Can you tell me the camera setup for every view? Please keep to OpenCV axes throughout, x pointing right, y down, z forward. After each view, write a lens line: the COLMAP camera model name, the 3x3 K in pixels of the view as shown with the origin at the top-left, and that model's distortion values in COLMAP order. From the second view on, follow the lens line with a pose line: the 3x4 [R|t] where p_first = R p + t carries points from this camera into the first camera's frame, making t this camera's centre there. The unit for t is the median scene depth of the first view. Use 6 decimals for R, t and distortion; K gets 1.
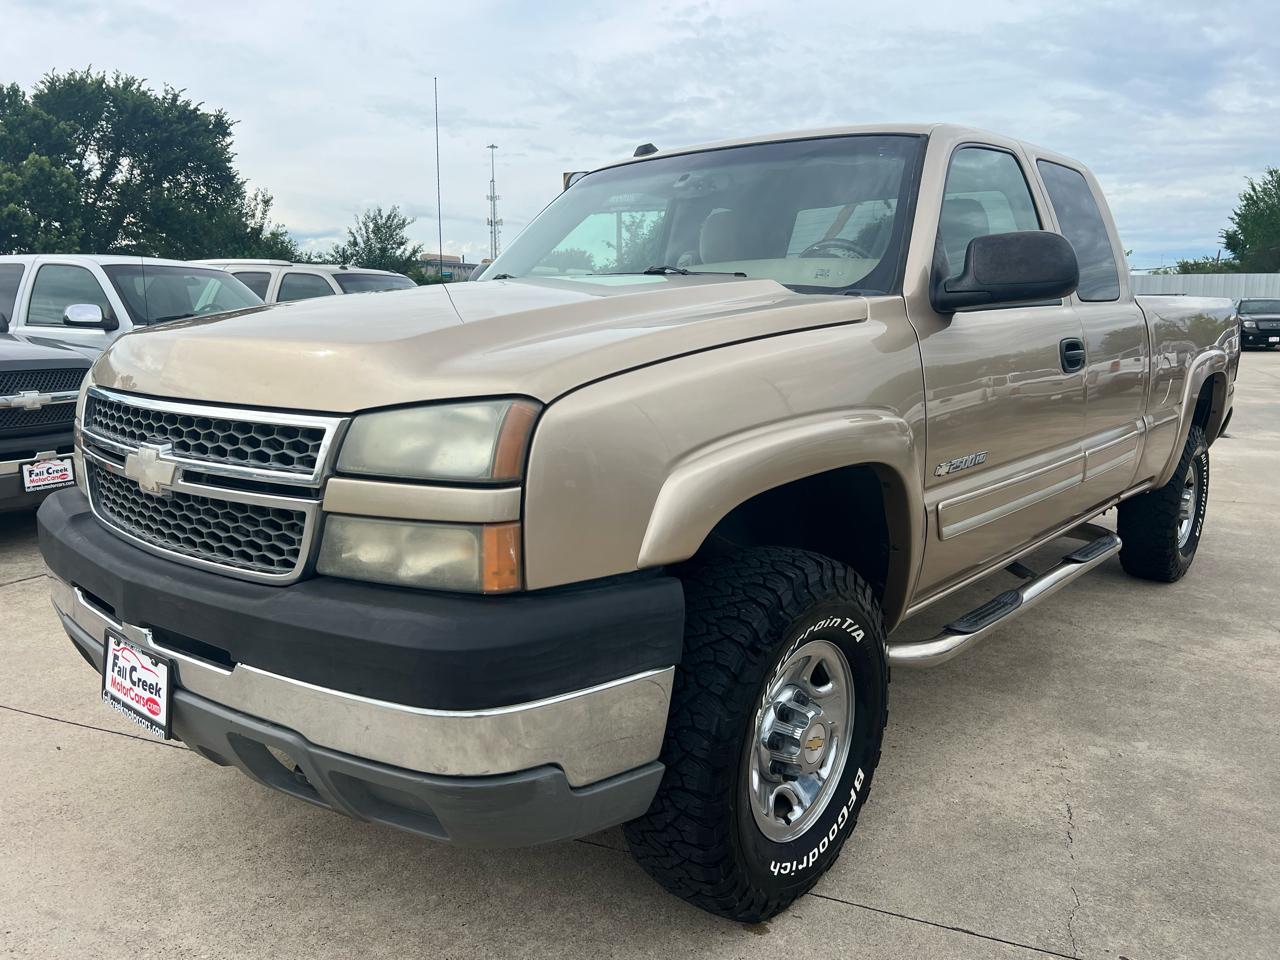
lens RADIAL K [[971.3, 0, 638.7], [0, 971.3, 489.6], [0, 0, 1]] dist [0.040554, -0.048805]
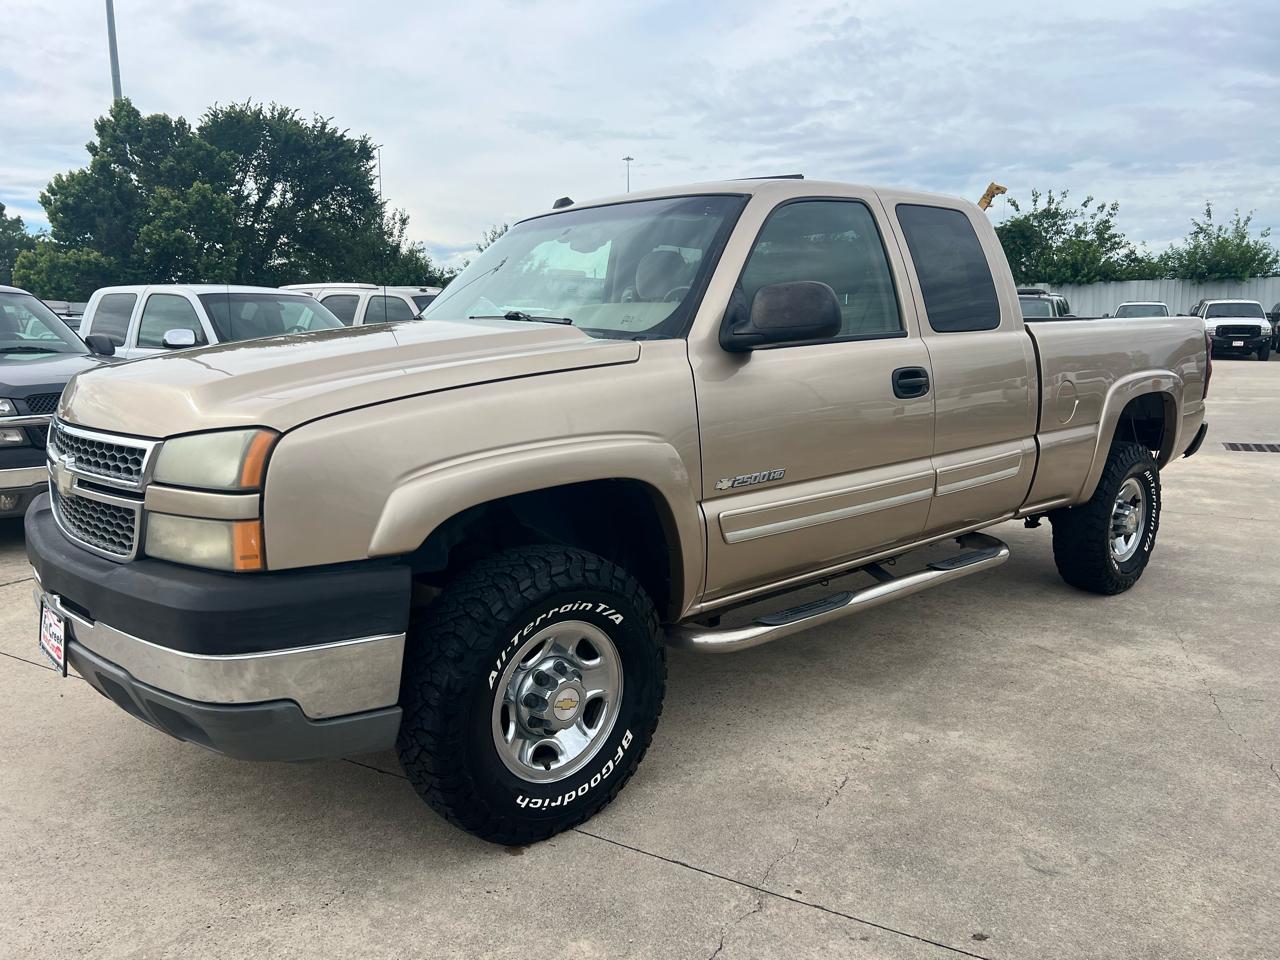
lens RADIAL K [[971.3, 0, 639.8], [0, 971.3, 490.2], [0, 0, 1]] dist [0.040554, -0.048805]
pose [[0.990672, 0.013129, -0.135635, 0.022084], [-0.014039, 0.999885, -0.005751, -0.000308], [0.135544, 0.007602, 0.990742, -0.010735]]
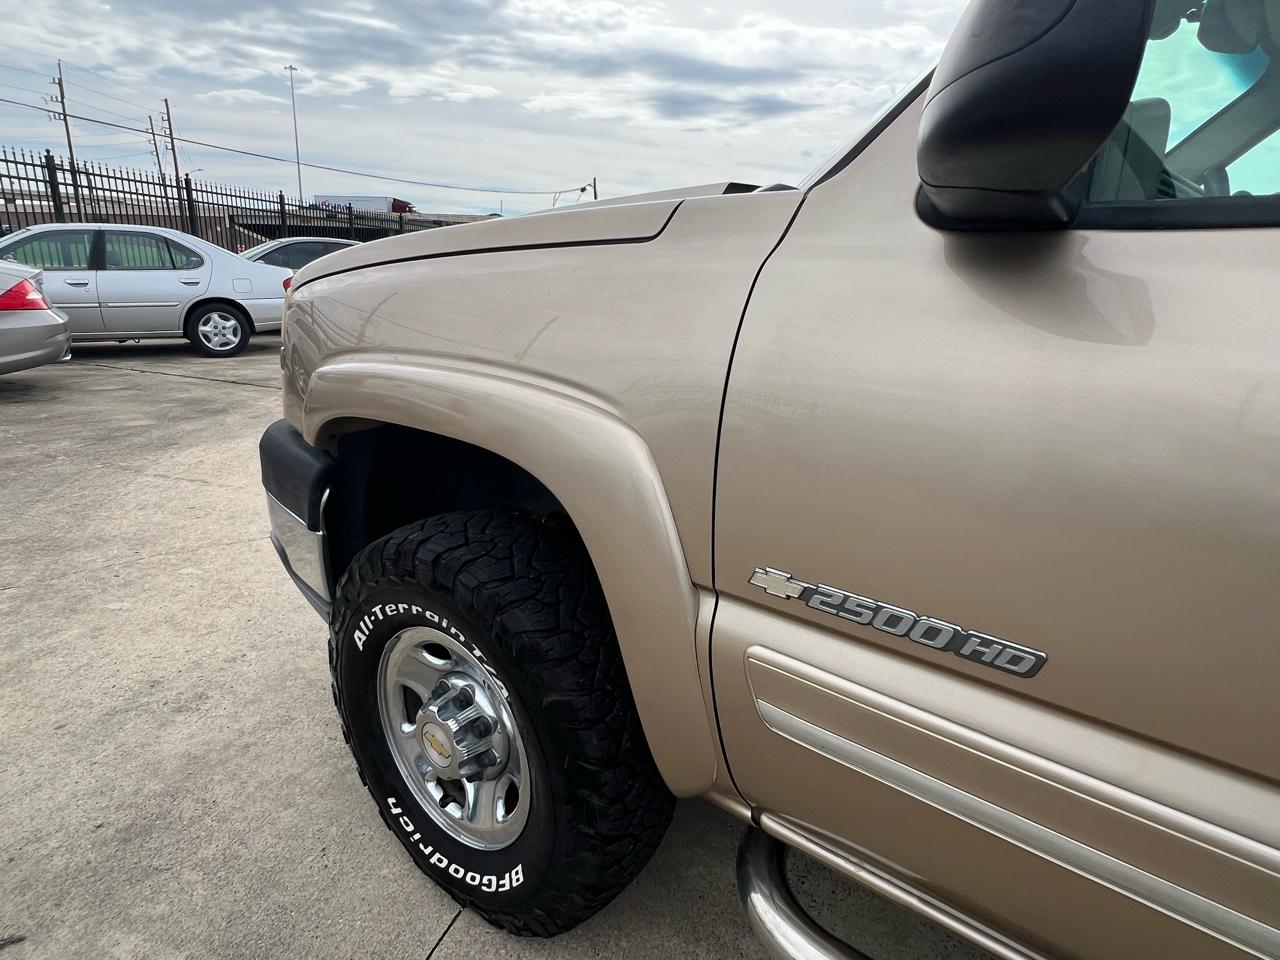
lens RADIAL K [[718.3, 0, 637.4], [0, 718.3, 479.7], [0, 0, 1]] dist [-0.005694, 0.004375]
pose [[0.054944, 0.289944, -0.955465, 0.036568], [-0.222315, 0.936443, 0.271387, -0.008458], [0.973426, 0.197503, 0.115910, 0.053124]]
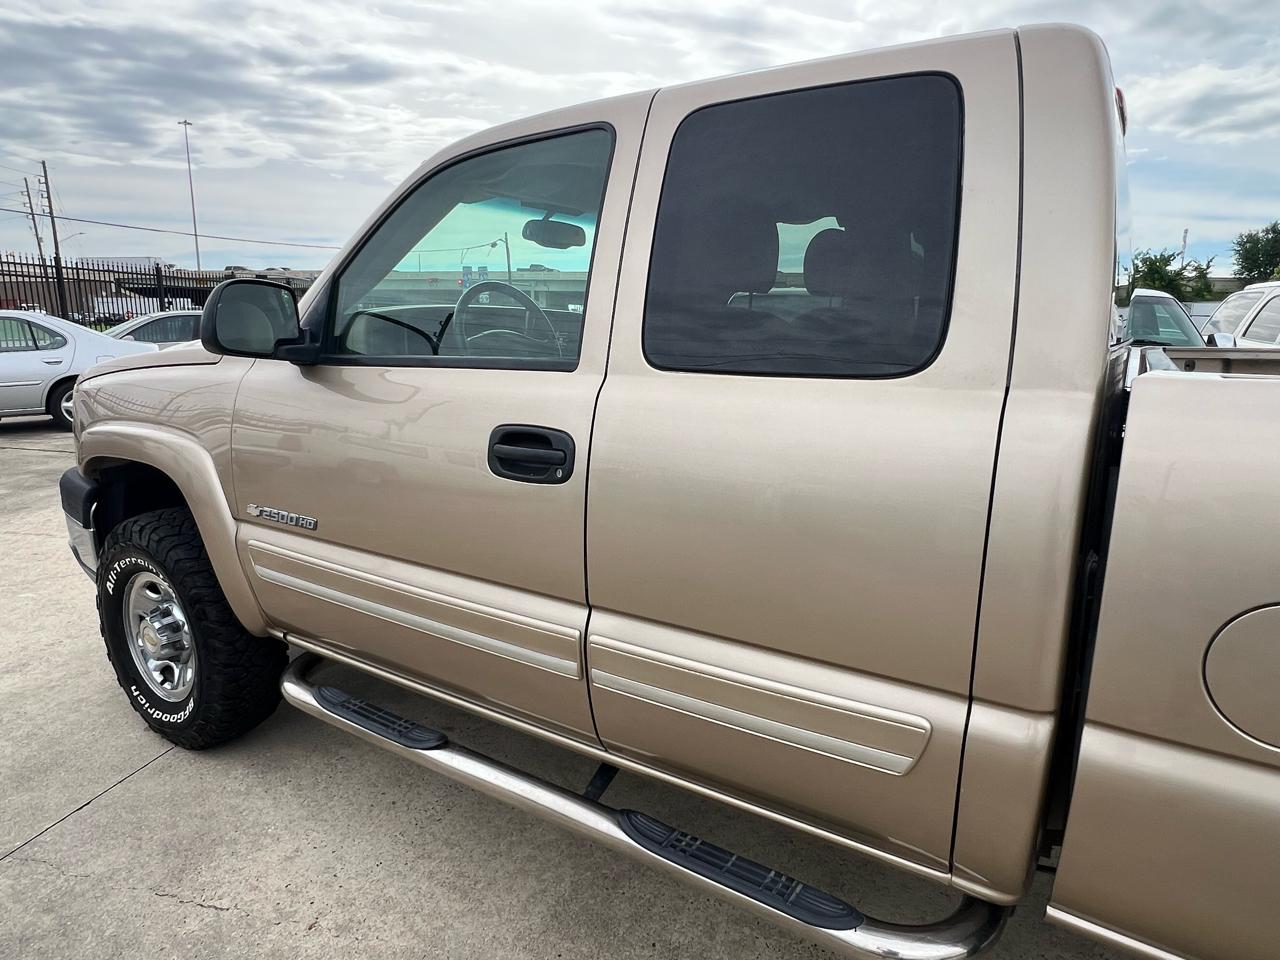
lens RADIAL K [[783.1, 0, 637.2], [0, 783.1, 473.1], [0, 0, 1]] dist [-0.005527, 0.003699]
pose [[0.134790, 0.198191, -0.970851, 0.070589], [-0.187355, 0.967216, 0.171437, -0.016882], [0.973000, 0.158785, 0.167503, 0.075040]]
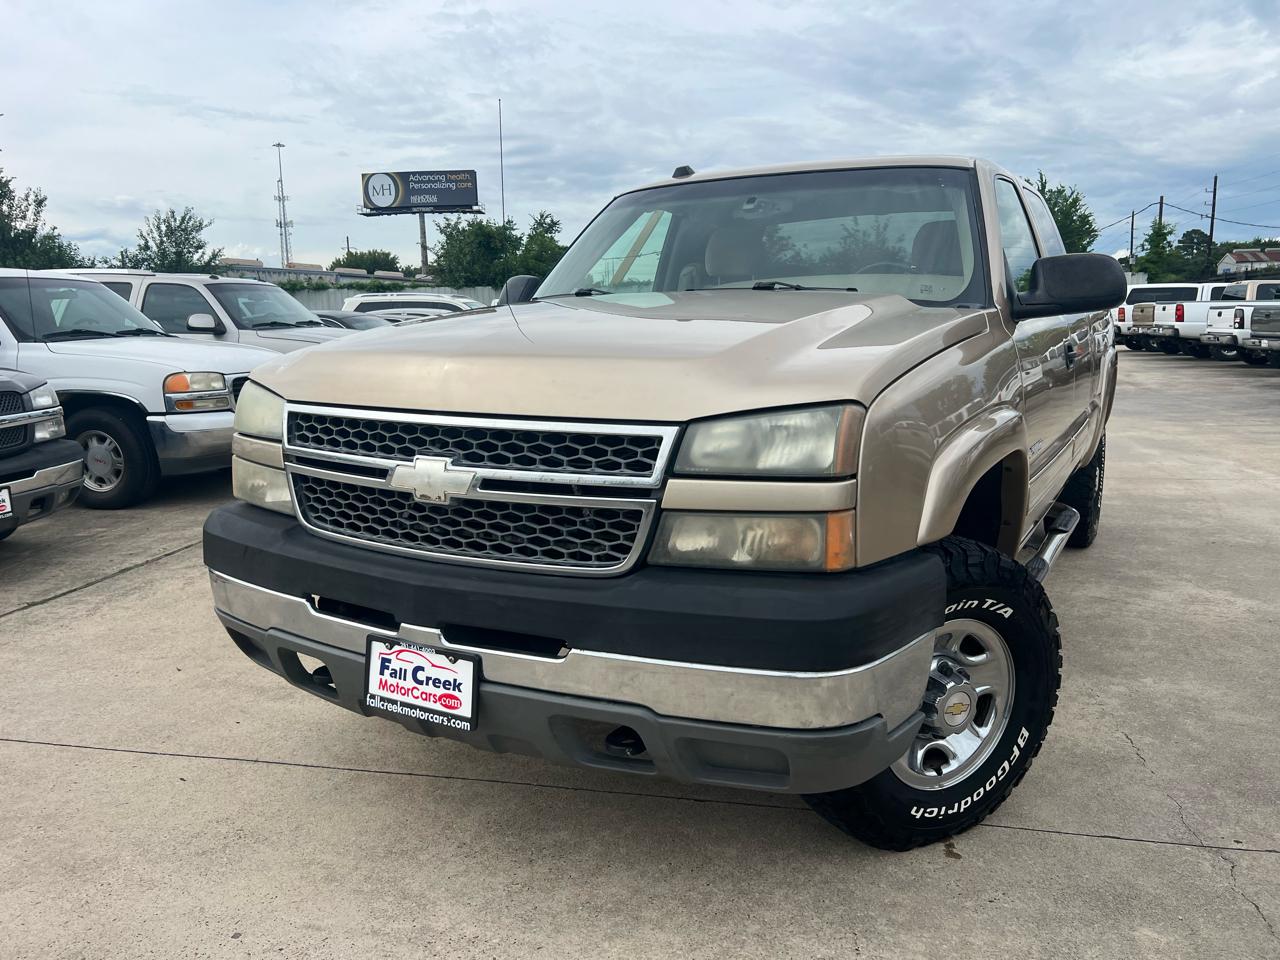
lens RADIAL K [[971.3, 0, 635.8], [0, 971.3, 485.7], [0, 0, 1]] dist [0.040554, -0.048805]
pose [[0.980518, -0.049156, 0.190180, -0.022552], [0.050229, 0.998737, -0.000823, -0.000489], [-0.189899, 0.010360, 0.981749, -0.003909]]
